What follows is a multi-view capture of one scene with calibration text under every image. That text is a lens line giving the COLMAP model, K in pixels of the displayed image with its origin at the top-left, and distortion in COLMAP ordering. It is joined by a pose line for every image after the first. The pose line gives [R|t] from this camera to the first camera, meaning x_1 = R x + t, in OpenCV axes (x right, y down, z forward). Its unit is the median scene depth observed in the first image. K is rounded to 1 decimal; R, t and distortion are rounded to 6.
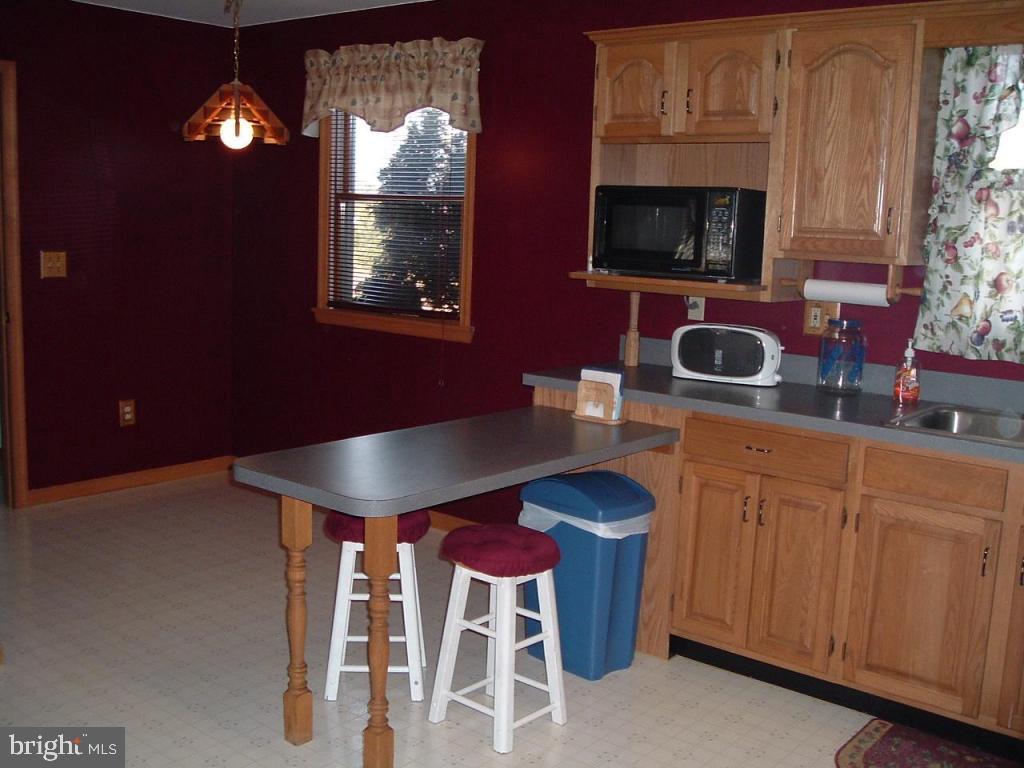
lens RADIAL K [[1102.2, 0, 528.5], [0, 1102.2, 384.1], [0, 0, 1]] dist [-0.130669, 0.155283]
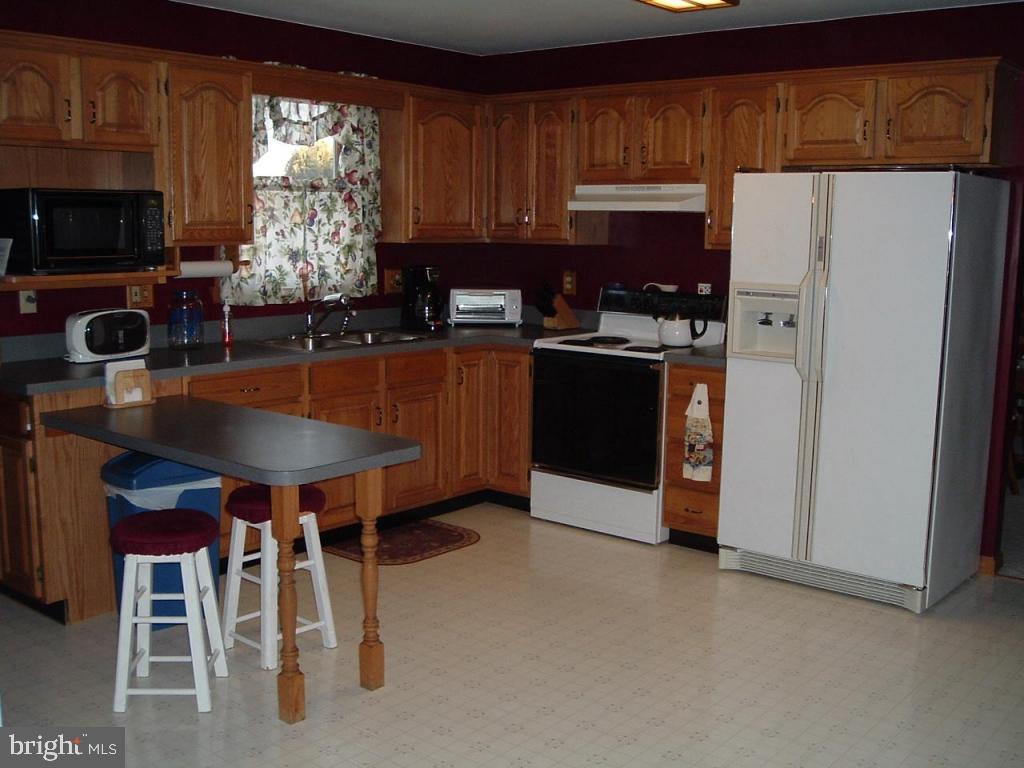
lens RADIAL K [[1102.2, 0, 528.5], [0, 1102.2, 384.1], [0, 0, 1]] dist [-0.130669, 0.155283]
pose [[0.024683, -0.183442, 0.982721, -1.030476], [0.137186, 0.974342, 0.178432, -0.131432], [-0.990238, 0.130411, 0.049215, 0.572077]]
